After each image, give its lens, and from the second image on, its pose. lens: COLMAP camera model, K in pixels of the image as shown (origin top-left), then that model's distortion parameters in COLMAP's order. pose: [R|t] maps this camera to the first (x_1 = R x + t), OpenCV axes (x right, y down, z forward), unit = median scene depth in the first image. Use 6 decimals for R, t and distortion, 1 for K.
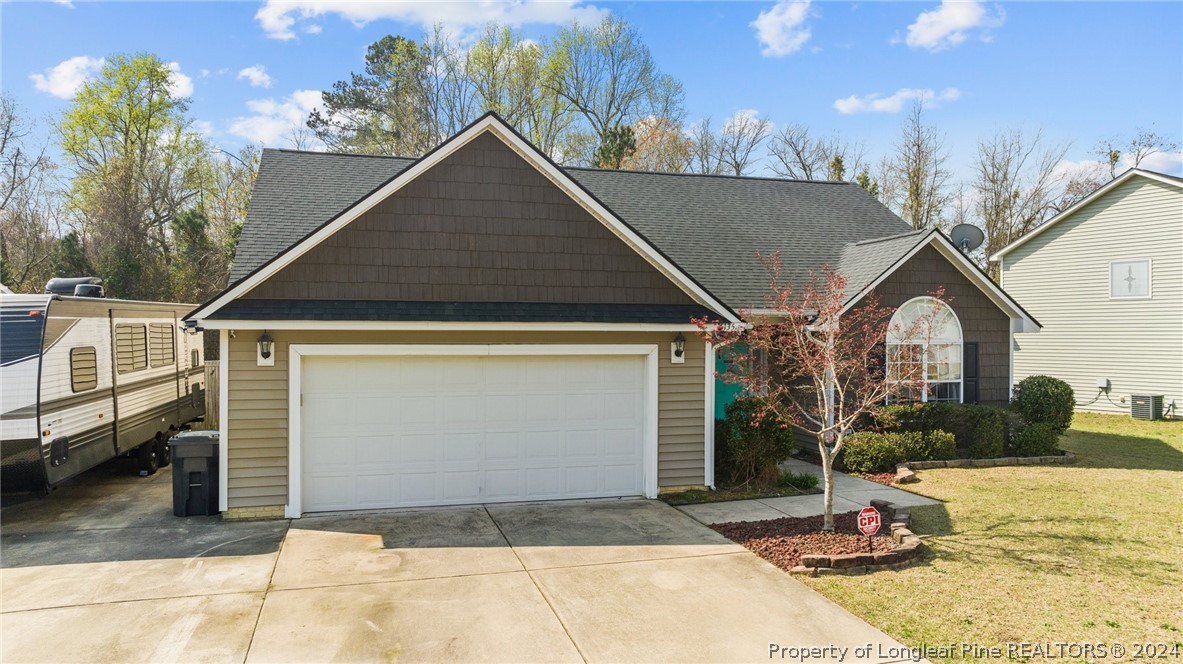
lens RADIAL K [[837.5, 0, 588.0], [0, 837.5, 331.0], [0, 0, 1]] dist [-0.026067, 0.016027]
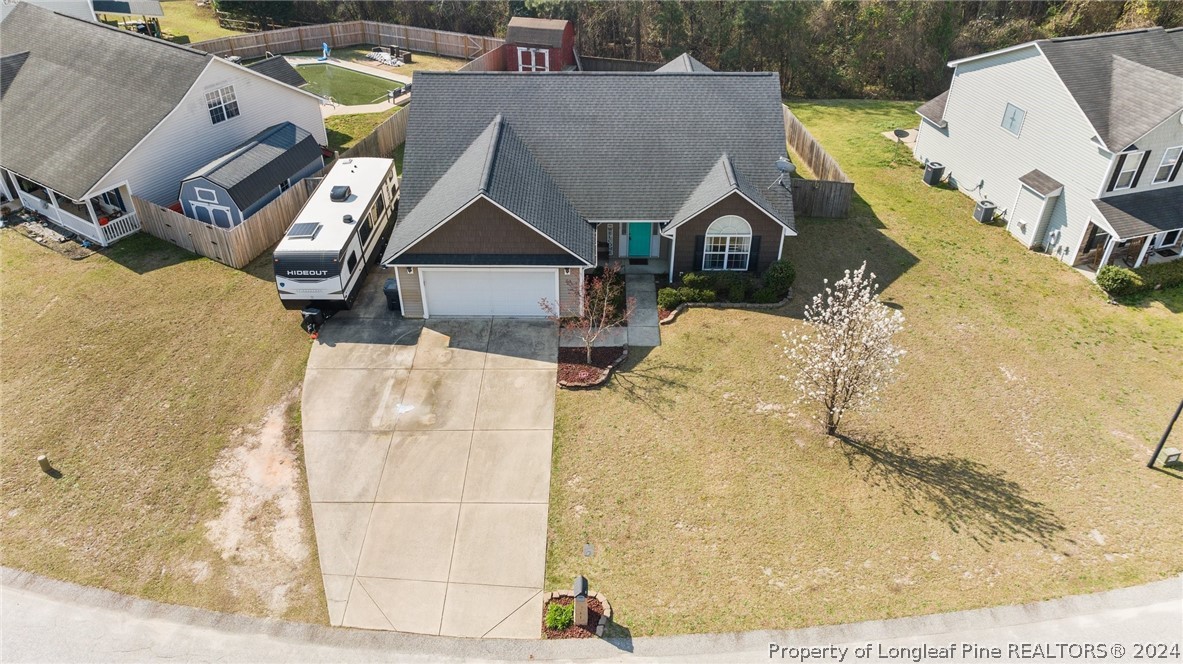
lens RADIAL K [[837.5, 0, 594.5], [0, 837.5, 328.0], [0, 0, 1]] dist [-0.026067, 0.016027]
pose [[0.962660, 0.161250, -0.217449, 0.807215], [-0.003176, 0.809917, 0.586536, -1.386876], [0.270695, -0.563945, 0.780186, -1.073431]]
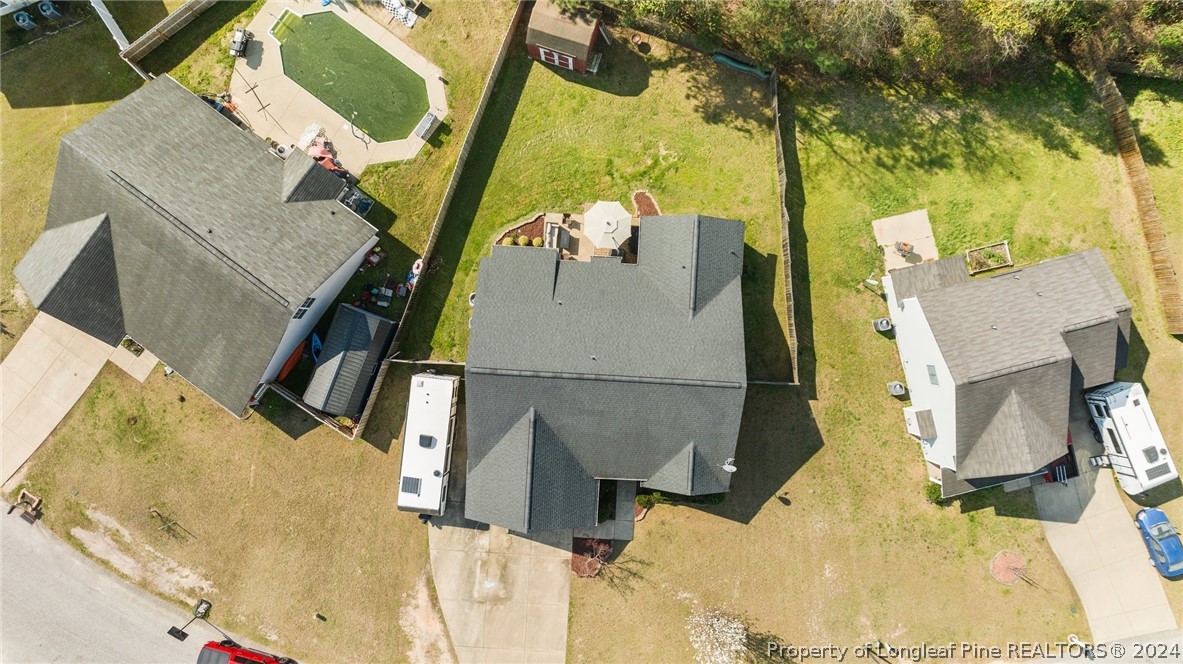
lens RADIAL K [[837.5, 0, 592.6], [0, 837.5, 333.2], [0, 0, 1]] dist [-0.026067, 0.016027]
pose [[0.946265, 0.323370, 0.003758, -0.141380], [-0.003813, -0.000464, 0.999993, -4.295837], [0.323369, -0.946273, 0.000794, 2.000664]]
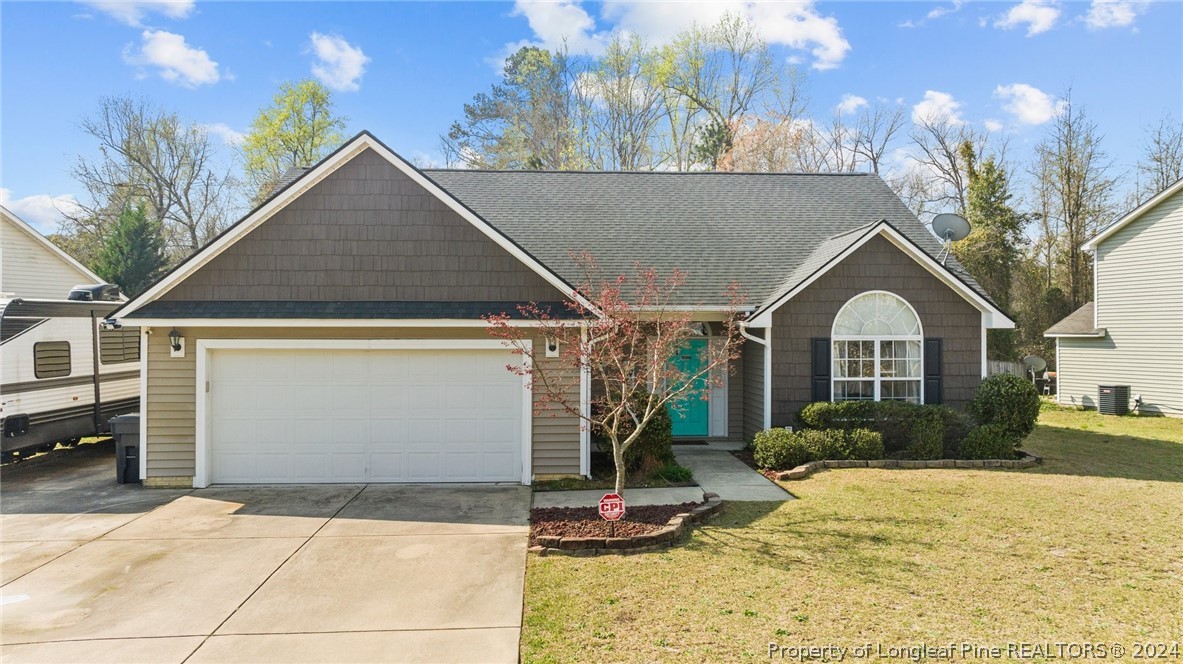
lens RADIAL K [[837.5, 0, 589.2], [0, 837.5, 334.2], [0, 0, 1]] dist [-0.026067, 0.016027]
pose [[0.975949, -0.001890, -0.217991, 0.414300], [0.002875, 0.999987, 0.004199, 0.005379], [0.217980, -0.004724, 0.975942, -0.019086]]
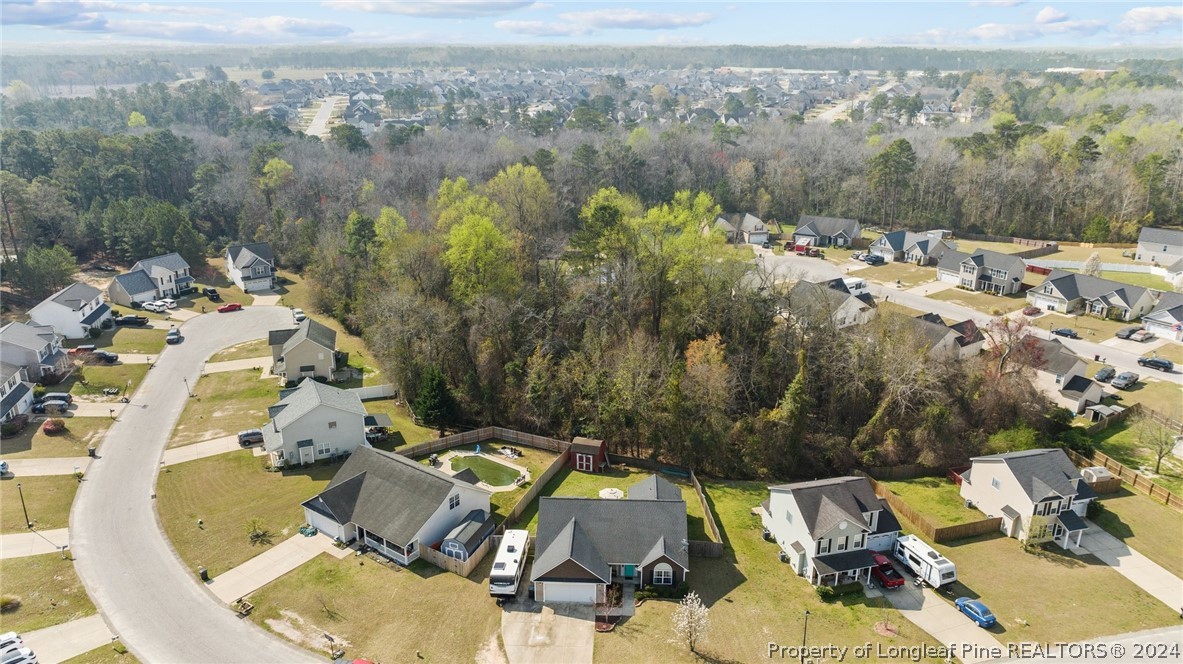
lens RADIAL K [[837.5, 0, 596.9], [0, 837.5, 331.2], [0, 0, 1]] dist [-0.026067, 0.016027]
pose [[0.951308, 0.106139, -0.289391, 1.900883], [-0.003827, 0.942841, 0.333222, -4.325708], [0.308217, -0.315889, 0.897338, -4.552756]]
